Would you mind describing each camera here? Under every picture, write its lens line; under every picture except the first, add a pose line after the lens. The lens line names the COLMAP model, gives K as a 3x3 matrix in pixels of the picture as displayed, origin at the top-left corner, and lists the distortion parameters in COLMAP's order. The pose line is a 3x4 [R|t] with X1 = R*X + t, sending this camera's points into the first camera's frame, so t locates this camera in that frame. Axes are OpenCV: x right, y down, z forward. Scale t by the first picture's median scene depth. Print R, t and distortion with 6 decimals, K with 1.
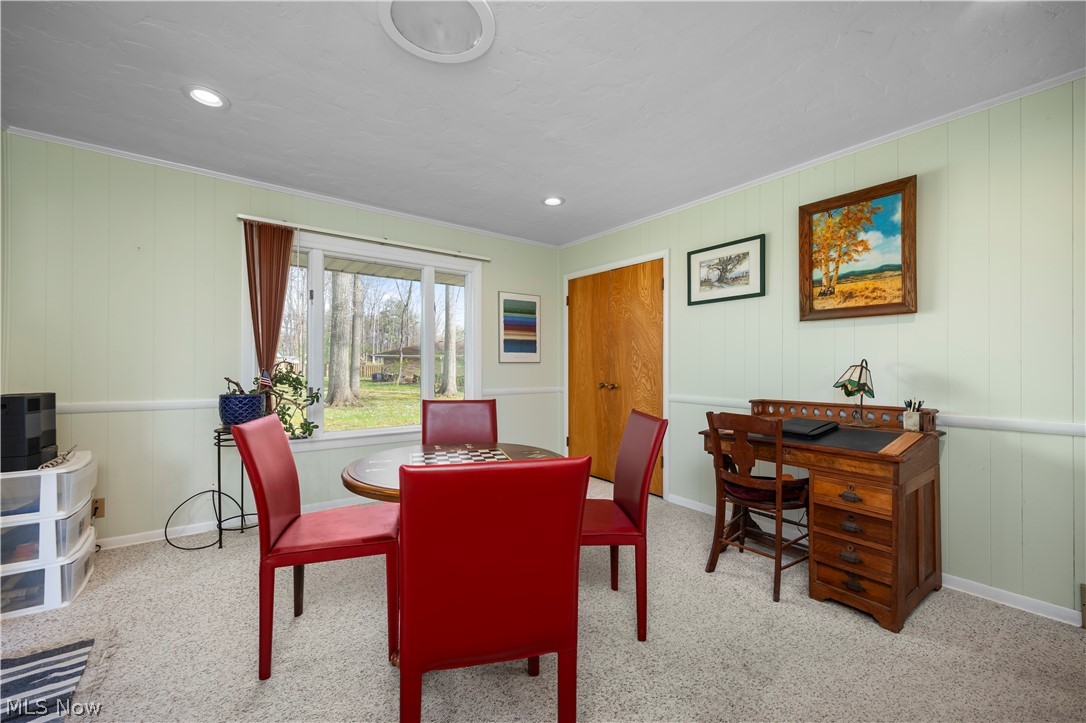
lens RADIAL K [[429.6, 0, 543.0], [0, 429.6, 361.5], [0, 0, 1]] dist [0.000792, 0.000063]
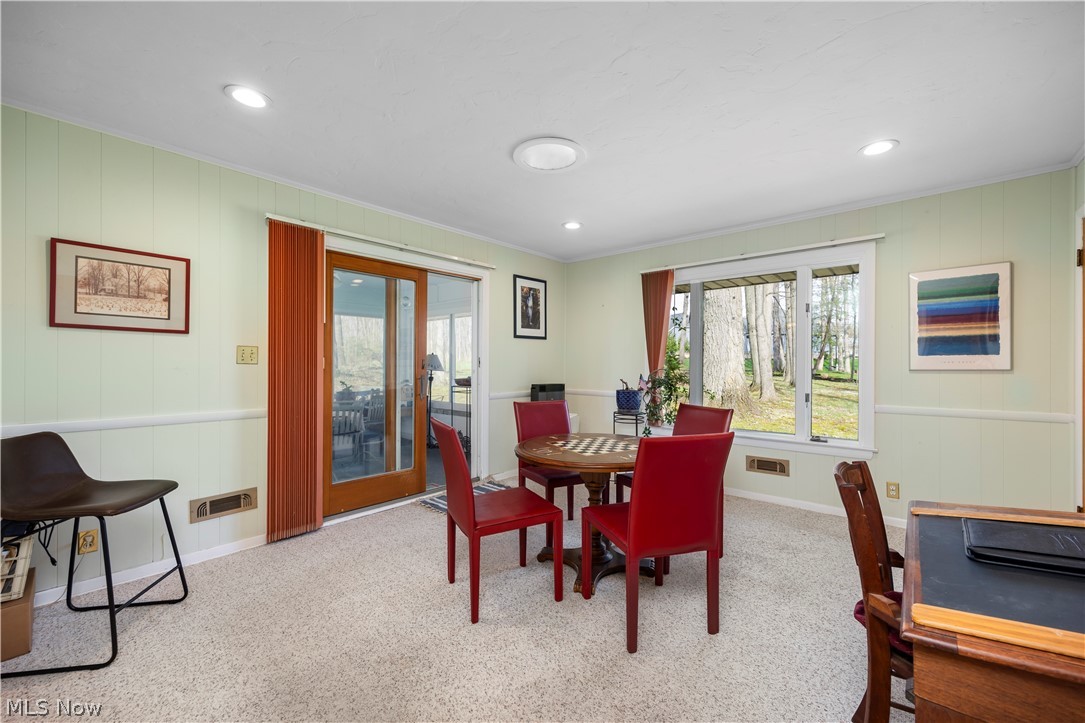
lens RADIAL K [[429.2, 0, 542.5], [0, 429.2, 361.5], [0, 0, 1]] dist [0.000792, 0.000063]
pose [[0.220152, -0.008464, -0.975429, 0.473938], [0.010375, 0.999926, -0.006335, -0.013440], [0.975410, -0.008726, 0.220224, 0.224595]]
